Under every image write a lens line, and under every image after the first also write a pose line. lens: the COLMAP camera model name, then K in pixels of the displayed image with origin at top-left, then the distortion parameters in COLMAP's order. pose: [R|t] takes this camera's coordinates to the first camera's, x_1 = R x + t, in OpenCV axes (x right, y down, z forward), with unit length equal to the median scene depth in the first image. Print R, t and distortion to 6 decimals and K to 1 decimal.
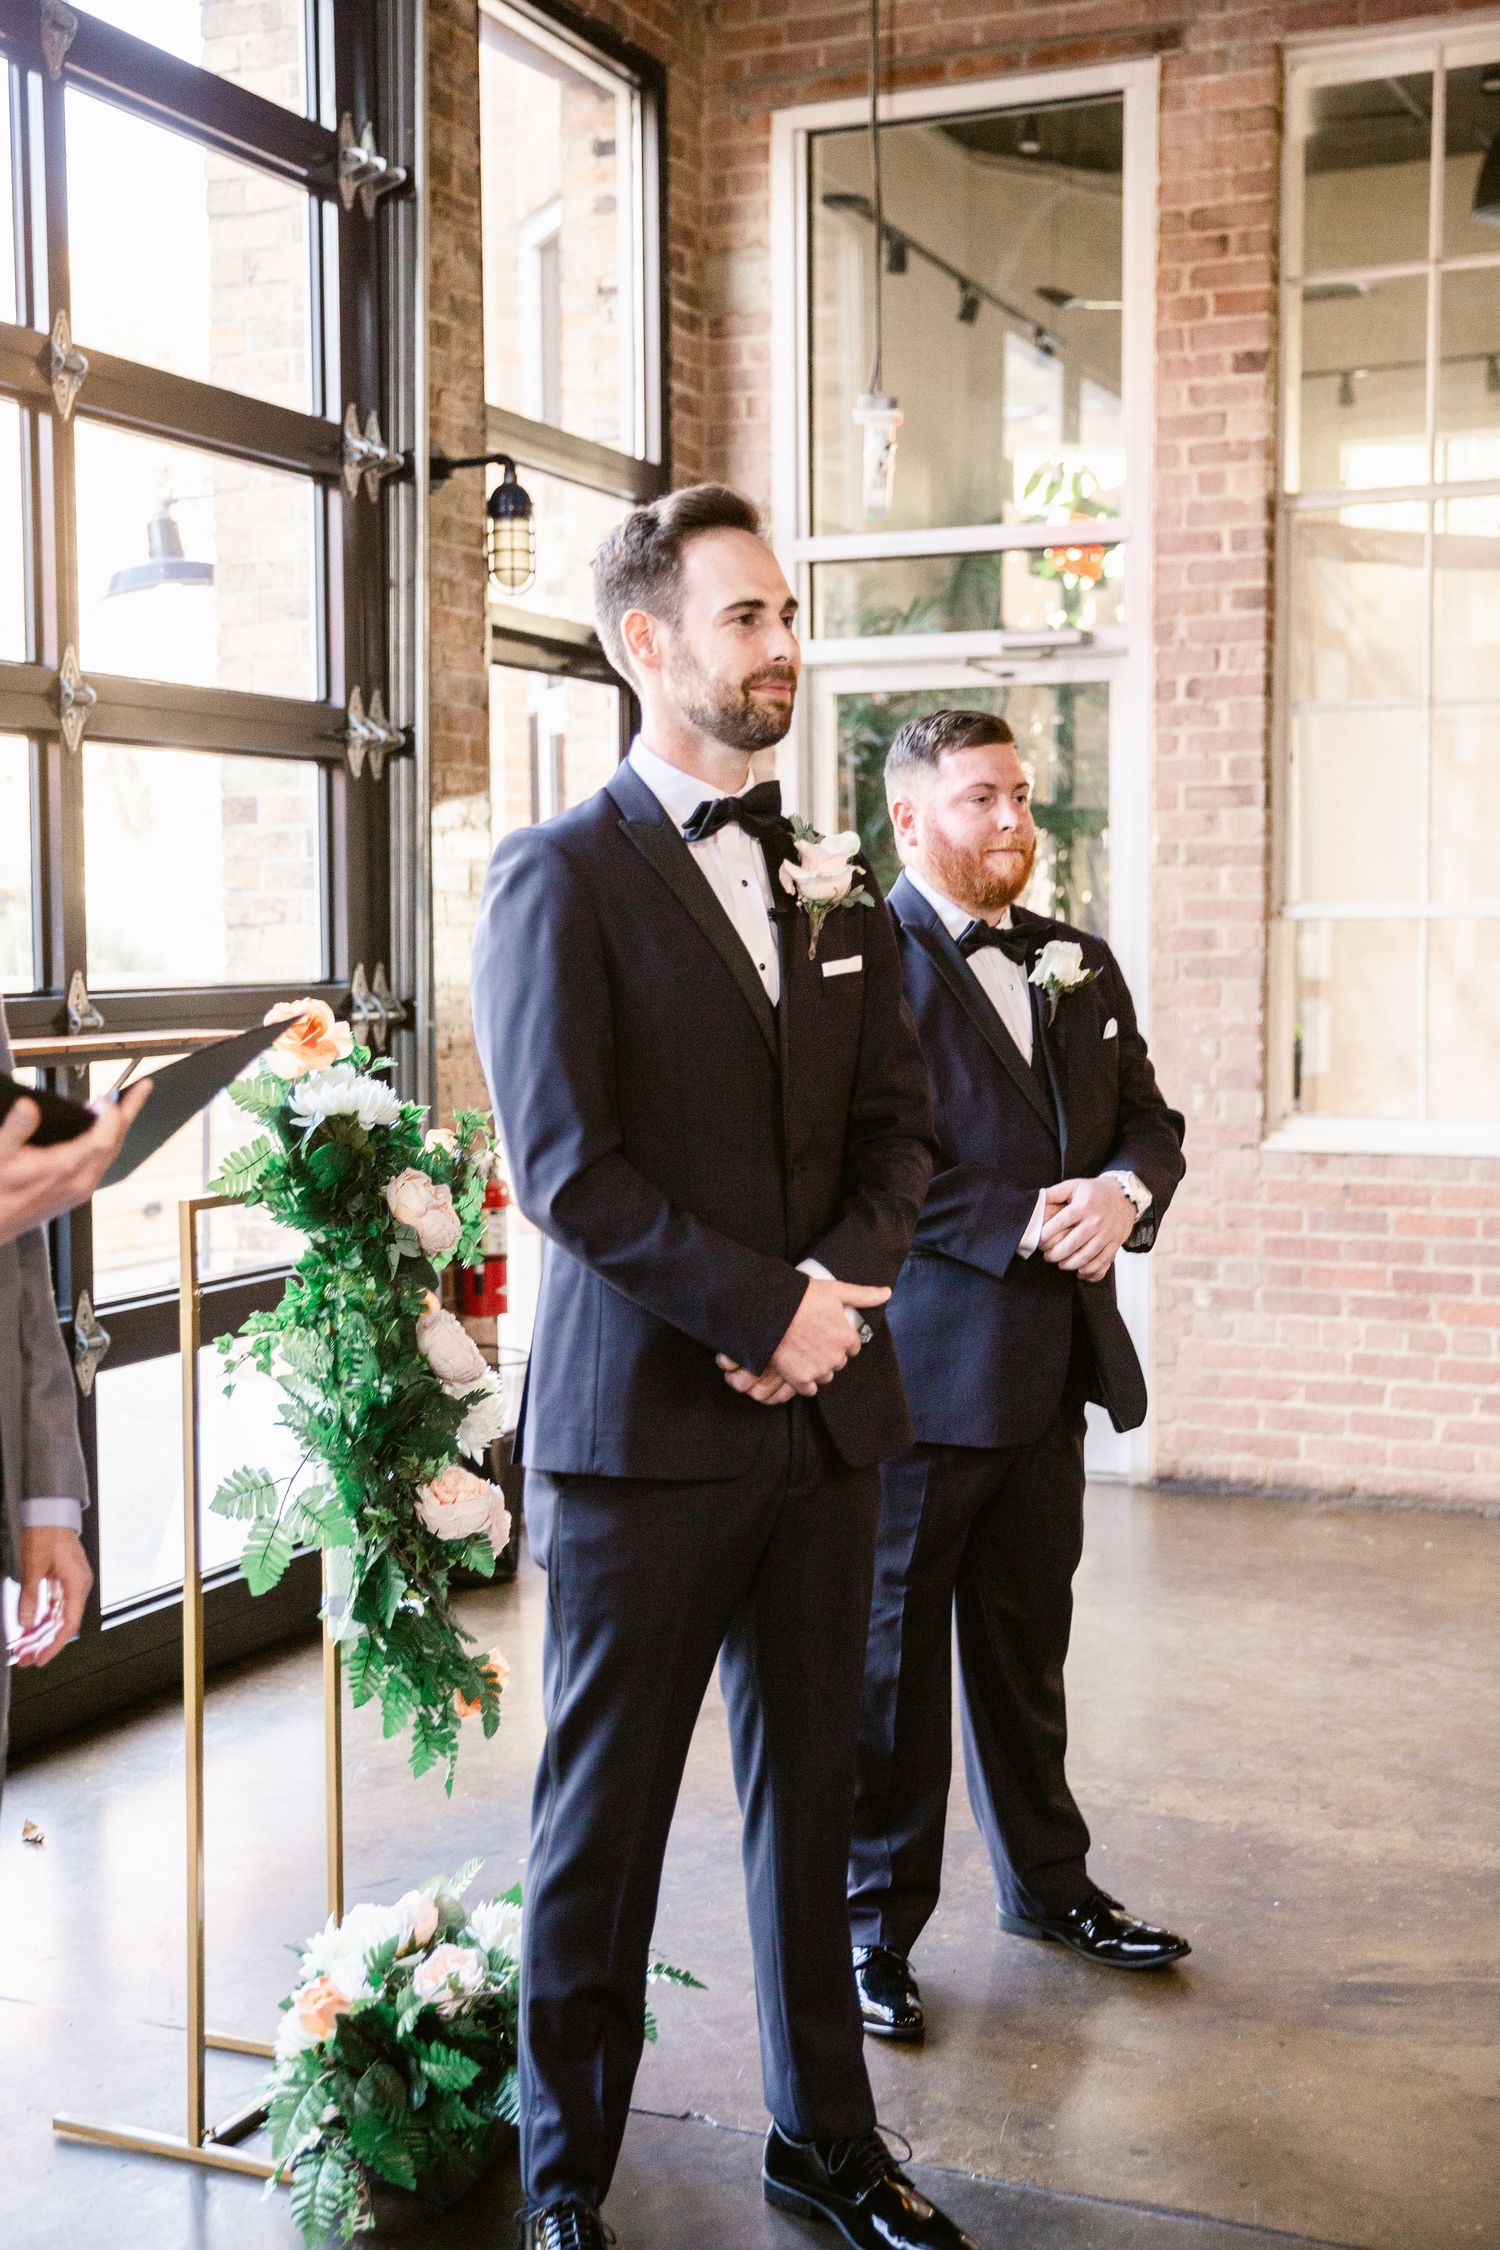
lens RADIAL K [[2825.4, 0, 750.0], [0, 2825.4, 1125.0], [0, 0, 1]] dist [0.079958, 0.012982]
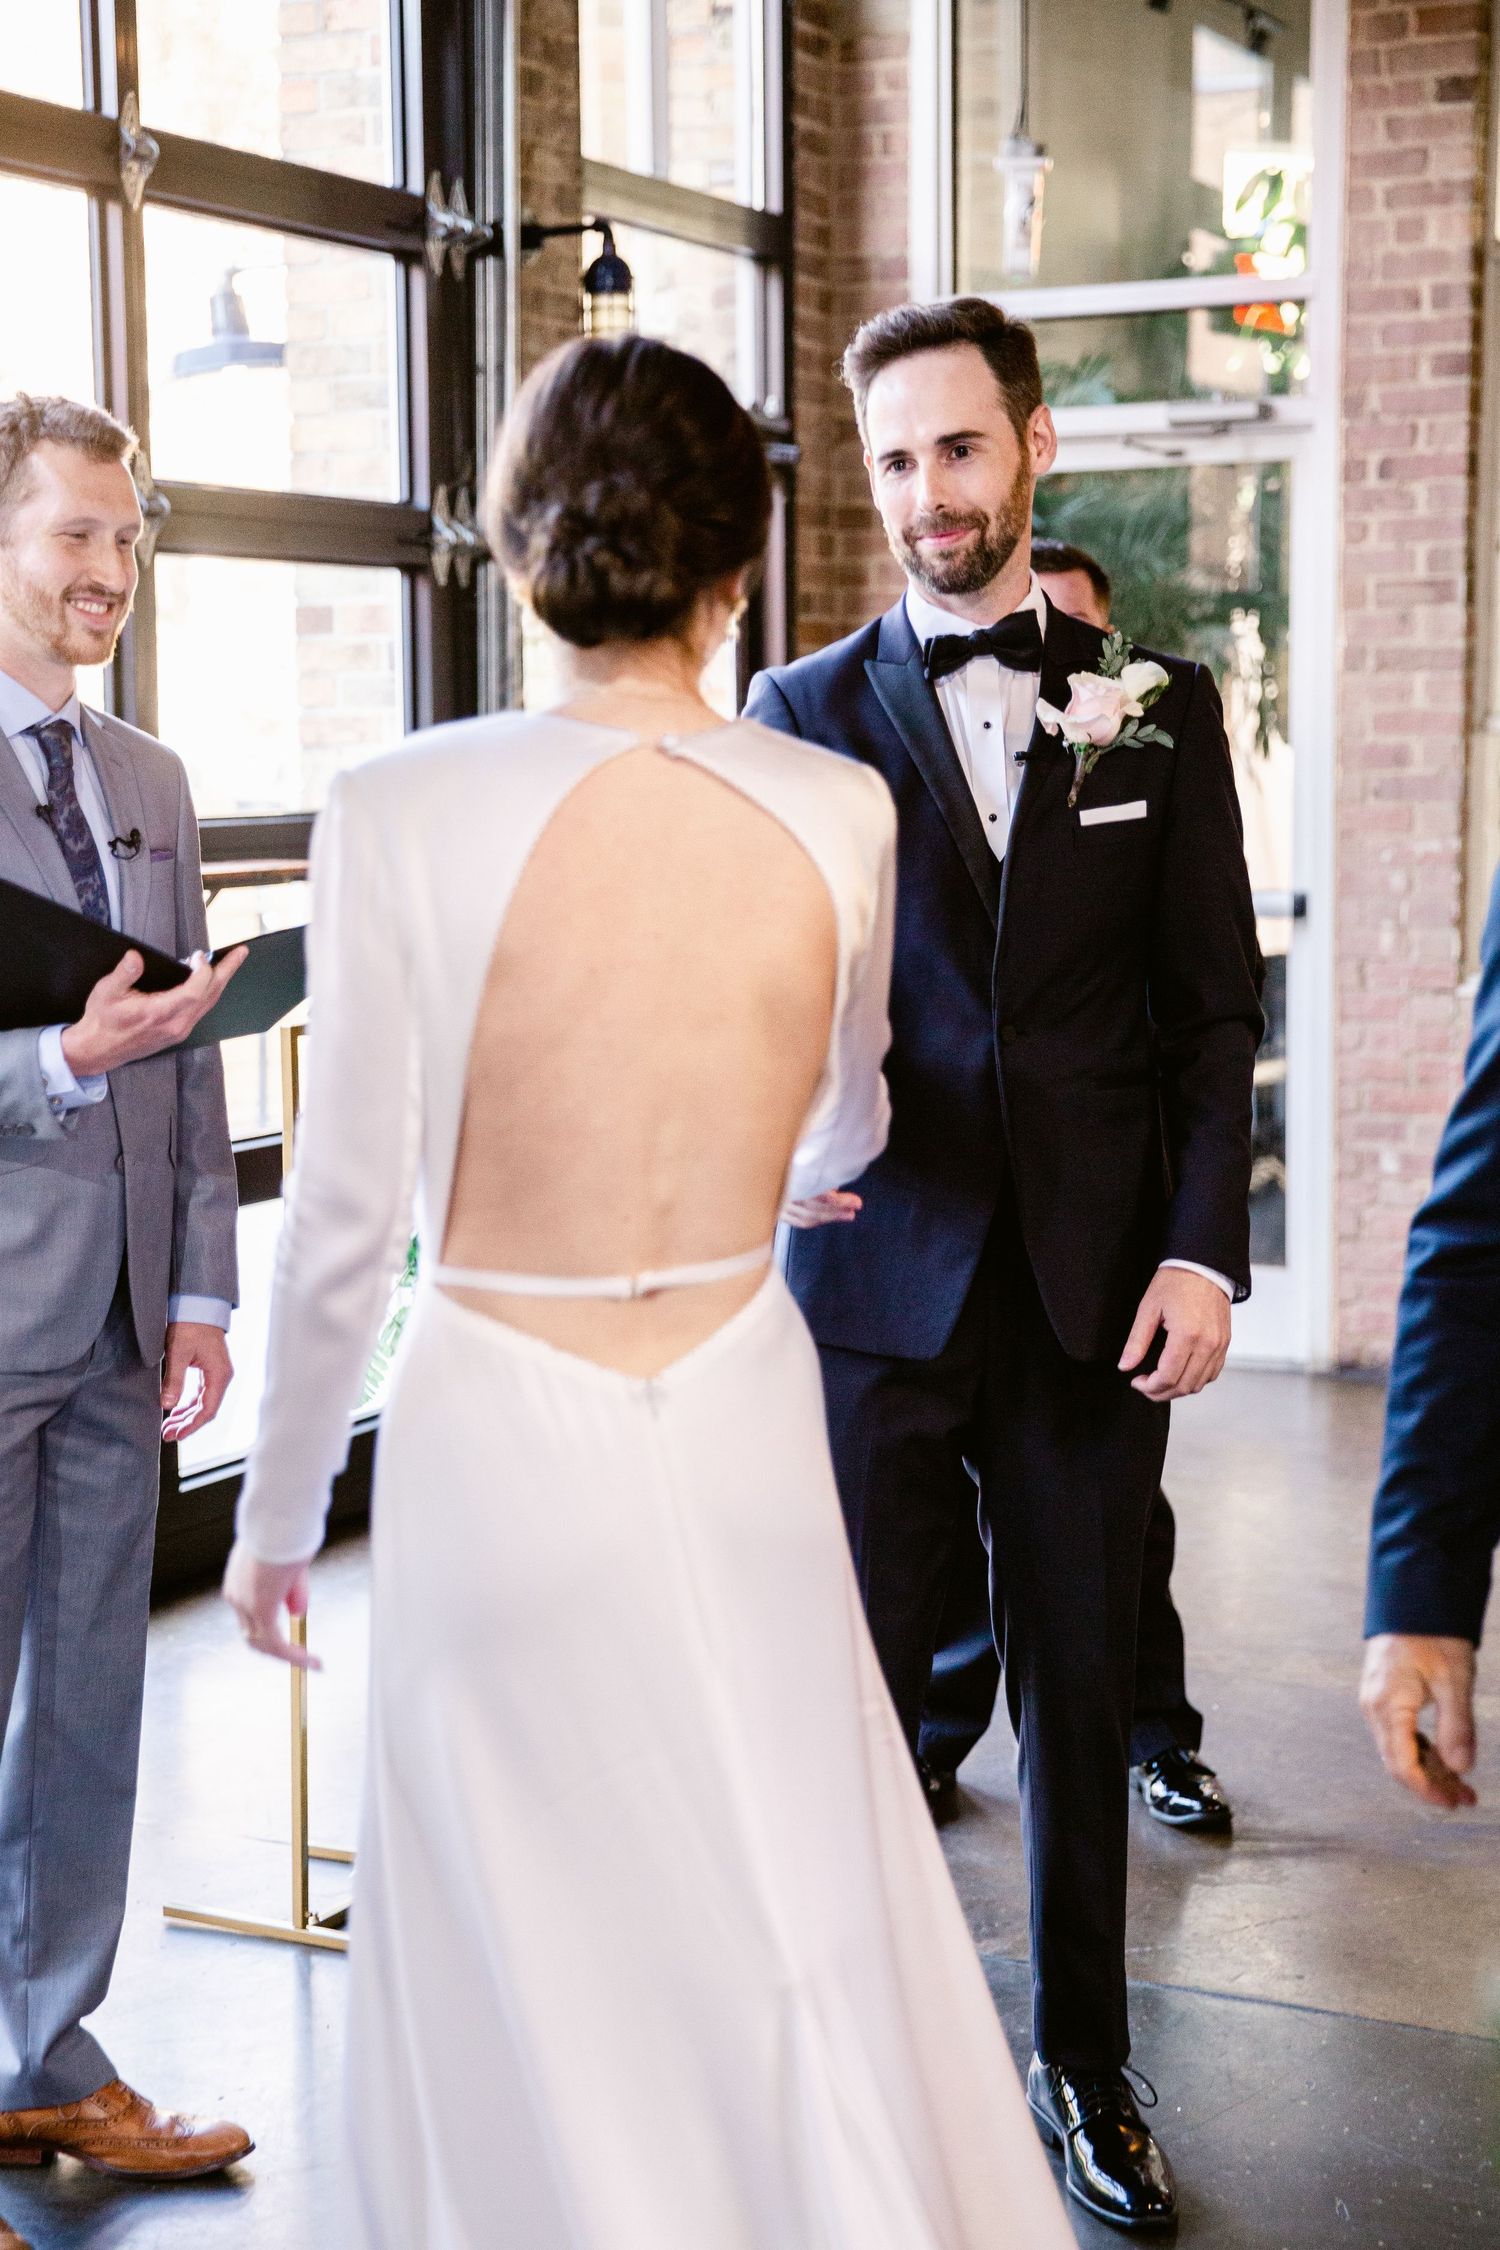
lens RADIAL K [[3644.8, 0, 750.0], [0, 3644.8, 1125.0], [0, 0, 1]] dist [0.170886, 0.068483]
pose [[0.998689, 0.003810, -0.051037, 0.020580], [-0.001782, 0.999209, 0.039726, 0.004627], [0.051148, -0.039583, 0.997906, -0.172932]]
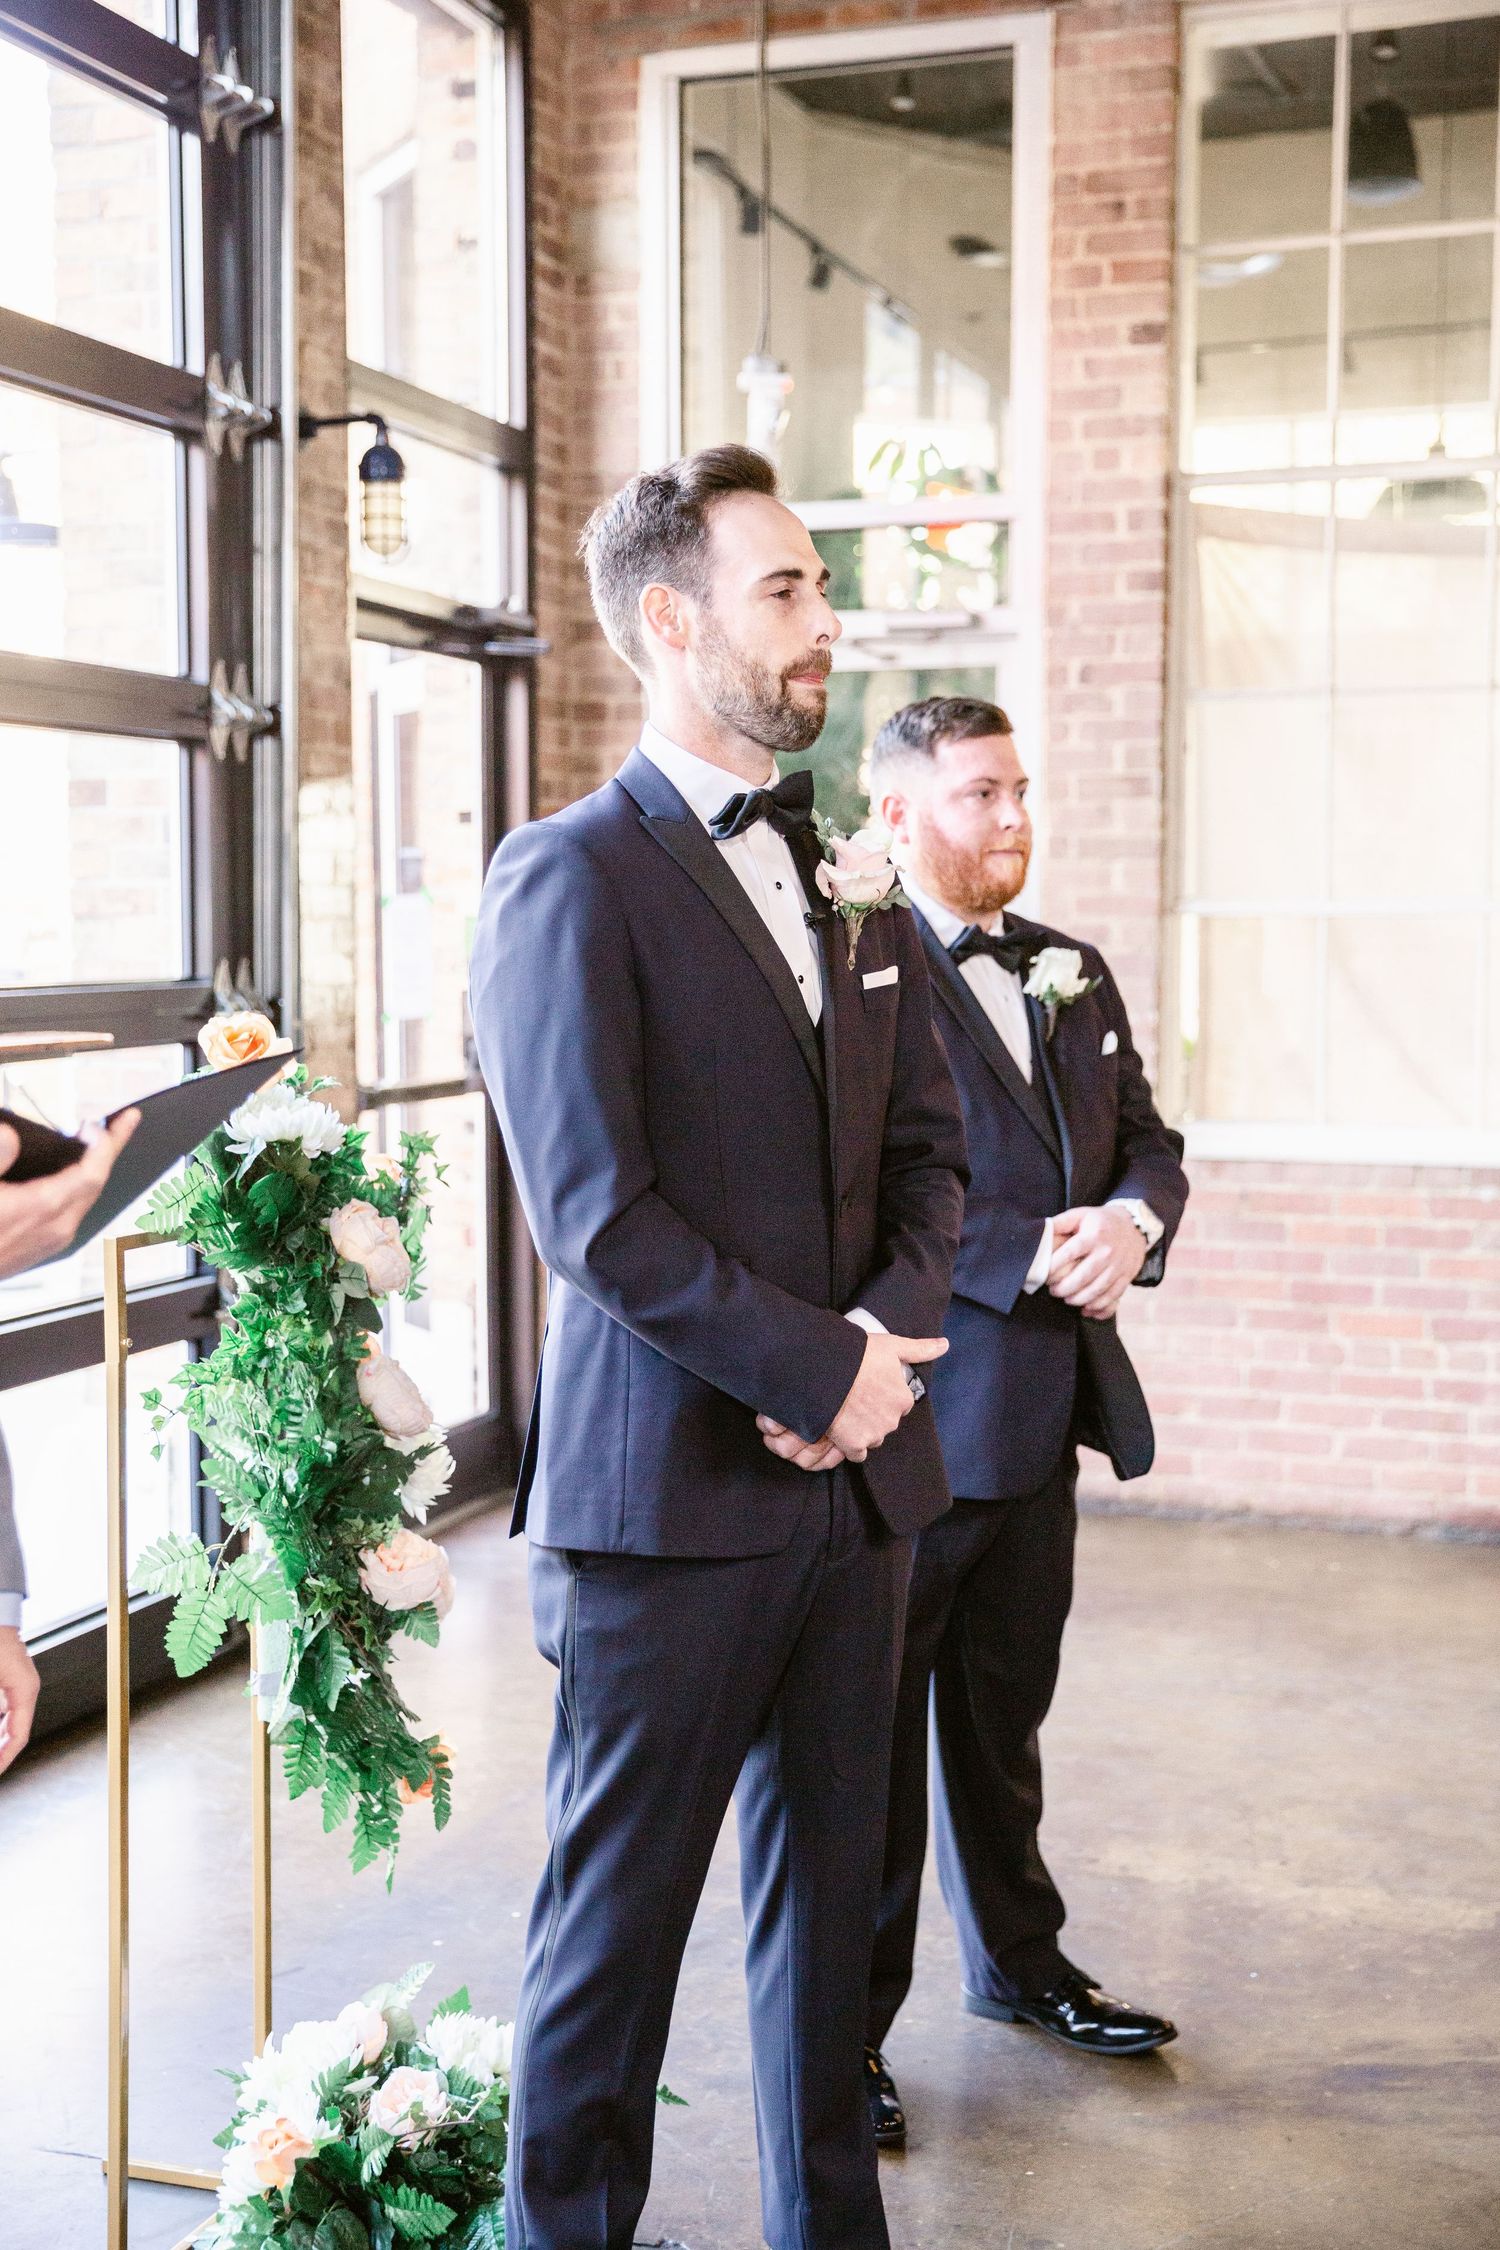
lens RADIAL K [[2868.4, 0, 750.0], [0, 2868.4, 1125.0], [0, 0, 1]] dist [0.082678, 0.060774]
pose [[0.996976, 0.000096, 0.077707, -0.036015], [-0.000477, 0.999988, 0.004874, -0.007001], [-0.077705, -0.004896, 0.996964, 0.043032]]
